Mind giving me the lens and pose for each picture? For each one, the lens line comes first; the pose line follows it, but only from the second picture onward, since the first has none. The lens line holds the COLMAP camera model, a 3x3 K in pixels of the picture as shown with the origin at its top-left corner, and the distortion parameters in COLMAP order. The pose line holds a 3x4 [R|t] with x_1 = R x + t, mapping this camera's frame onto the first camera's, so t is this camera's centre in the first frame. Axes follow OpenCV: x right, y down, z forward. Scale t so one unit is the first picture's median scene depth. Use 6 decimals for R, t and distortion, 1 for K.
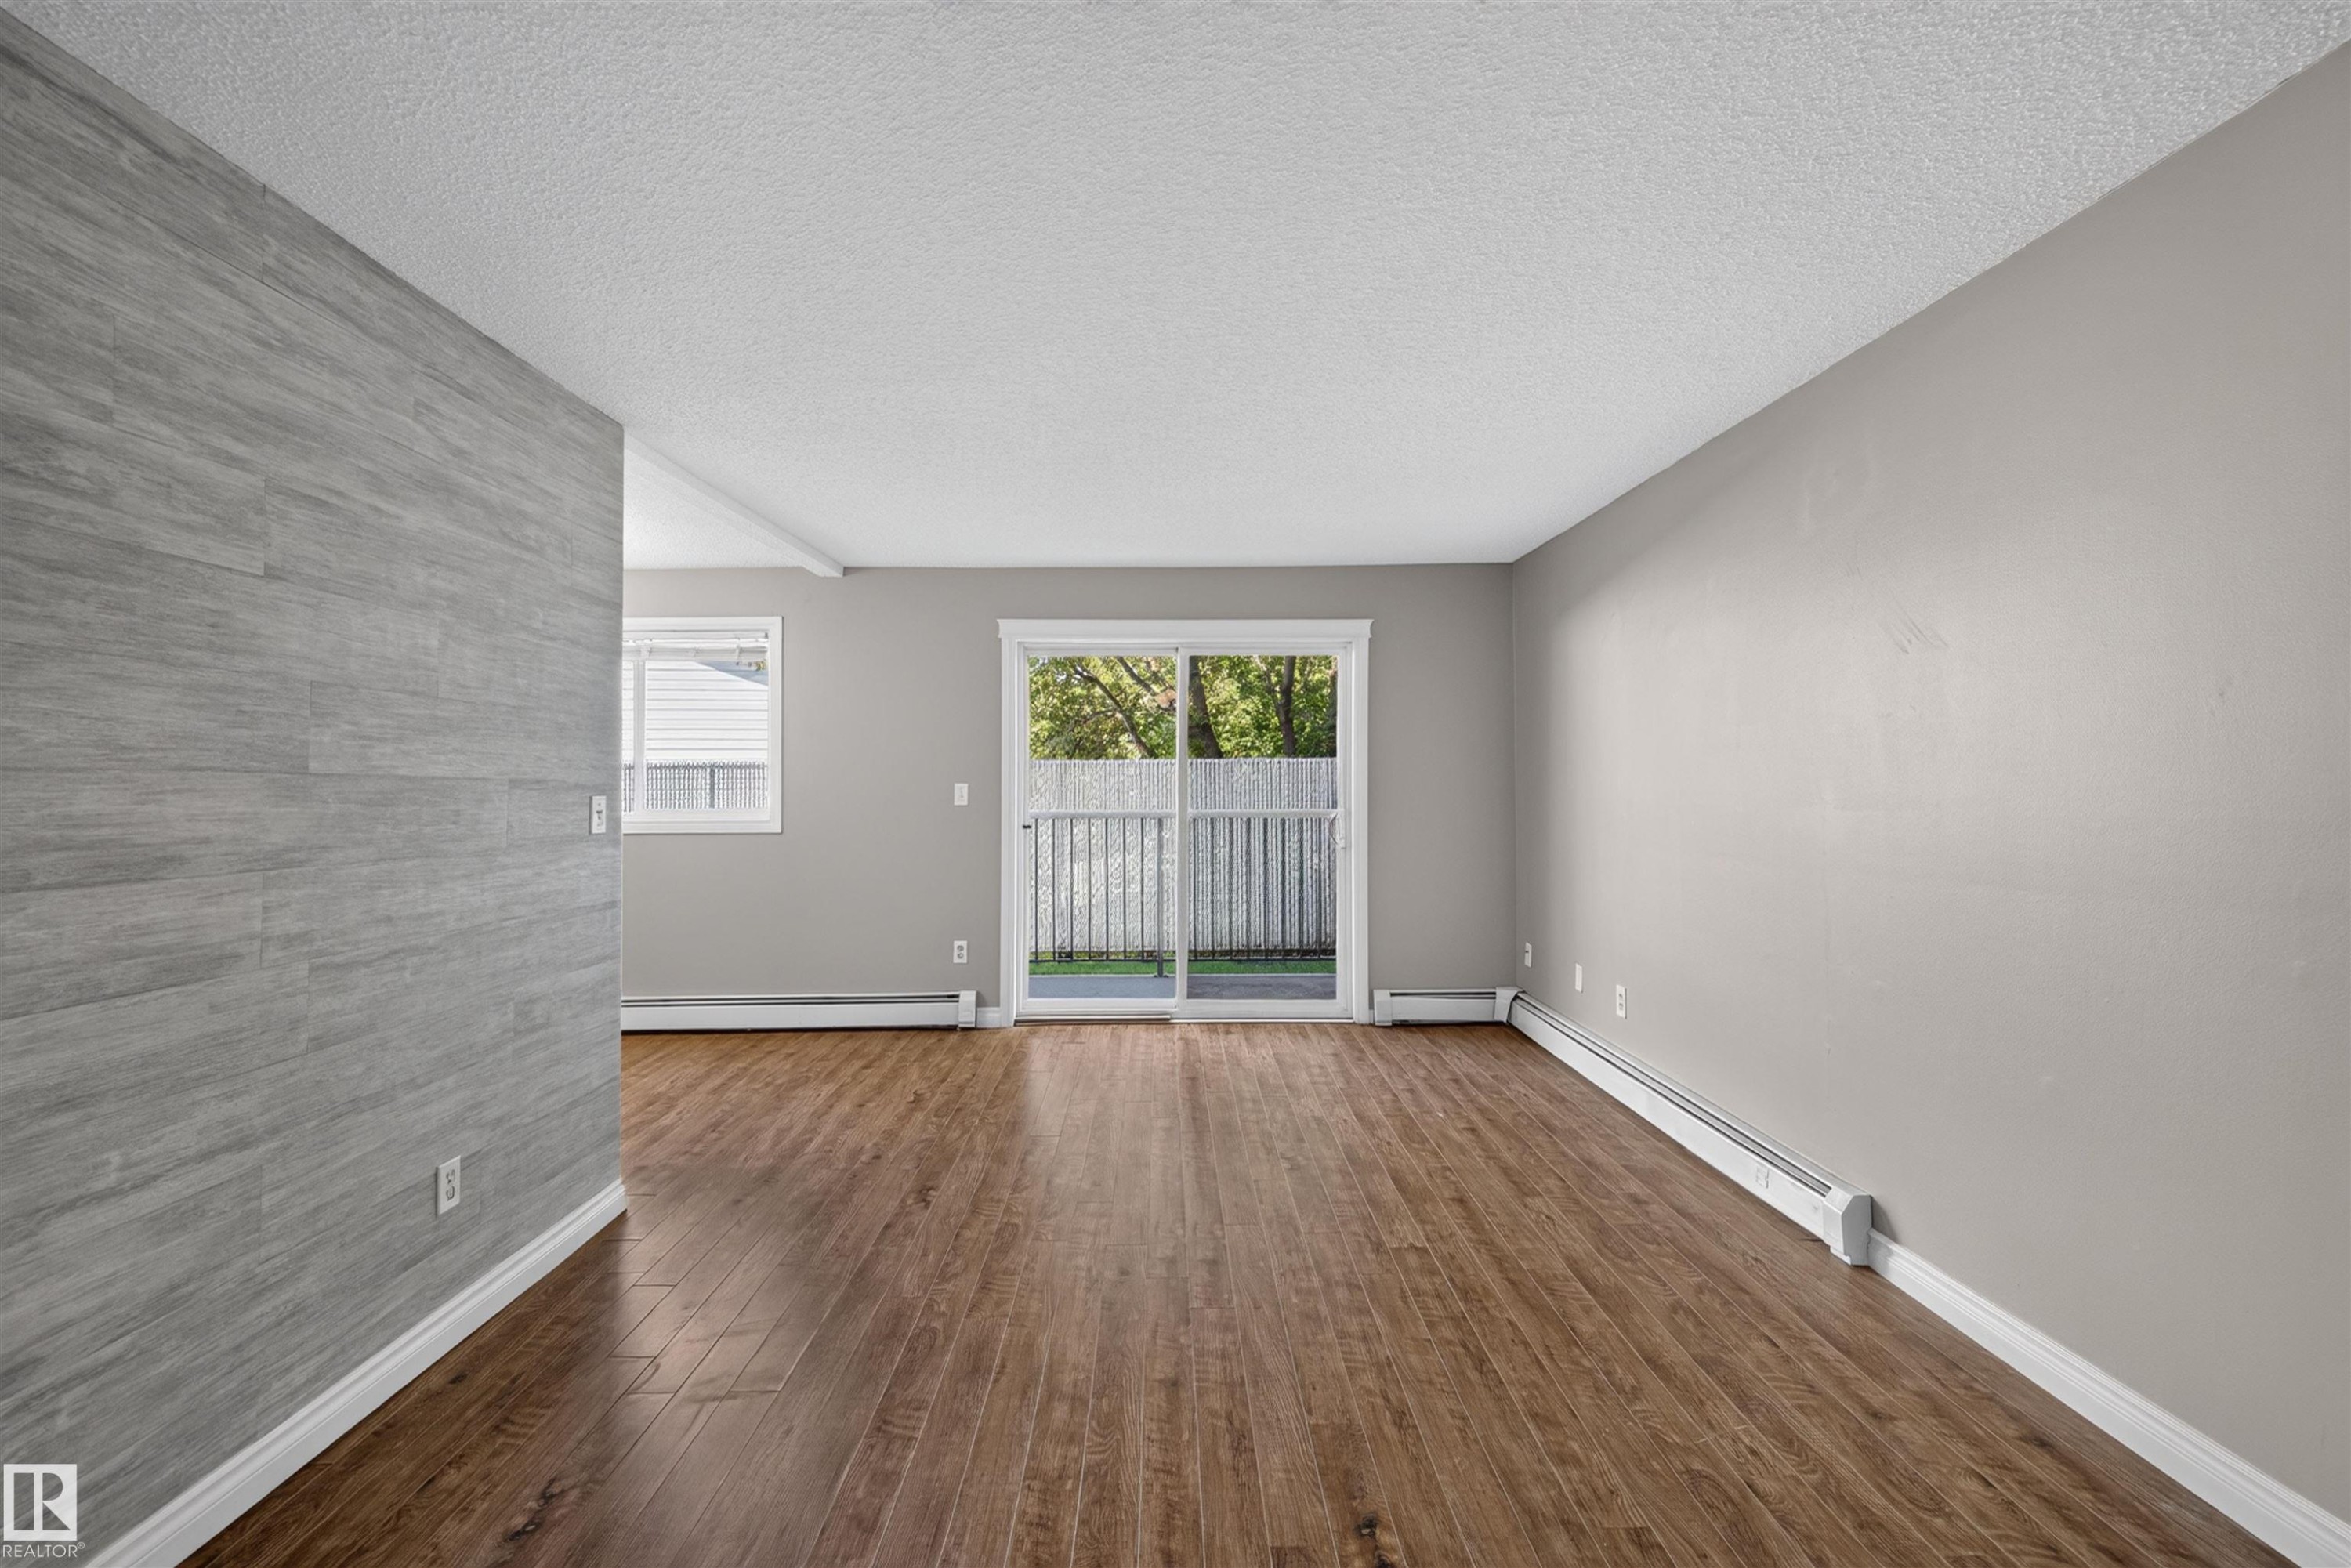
lens RADIAL K [[991.1, 0, 1168.1], [0, 991.1, 765.7], [0, 0, 1]] dist [0.009069, 0.000016]
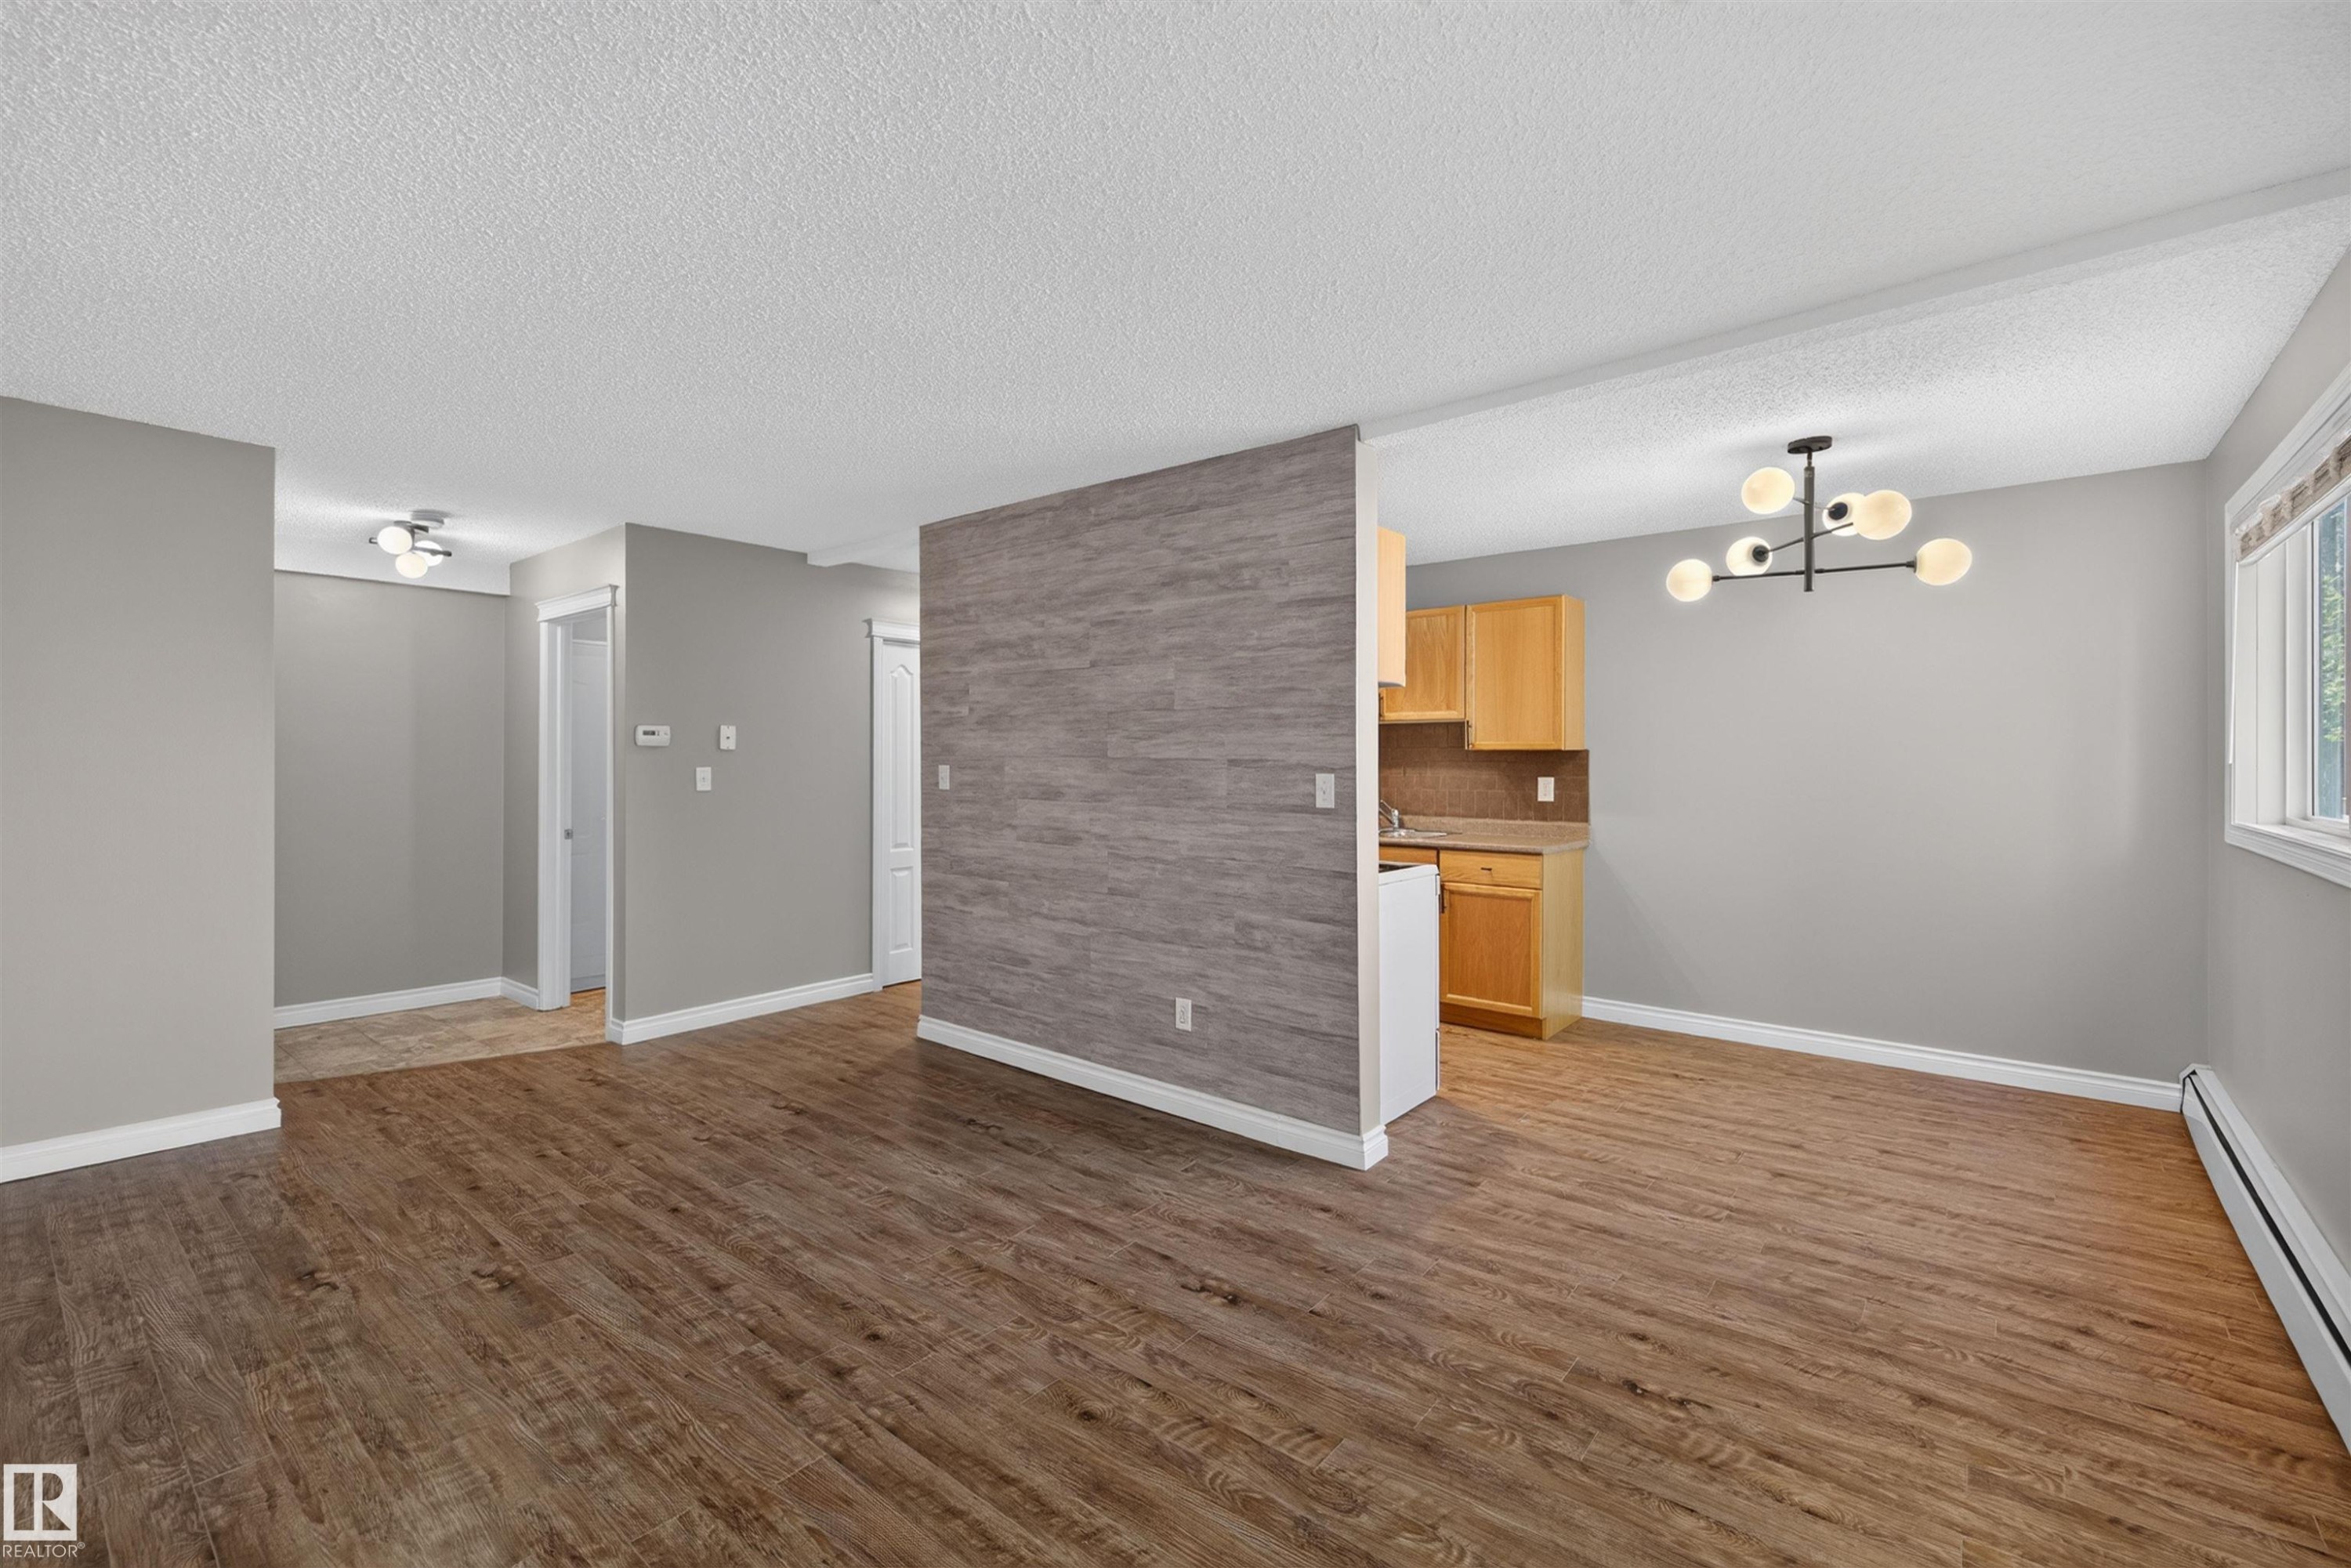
lens RADIAL K [[991.1, 0, 1150.8], [0, 991.1, 755.7], [0, 0, 1]] dist [0.009069, 0.000016]
pose [[-0.648639, 0.002850, -0.761091, 0.439550], [0.015935, 0.999825, -0.009837, 0.018202], [0.760930, -0.018509, -0.648570, 1.691574]]
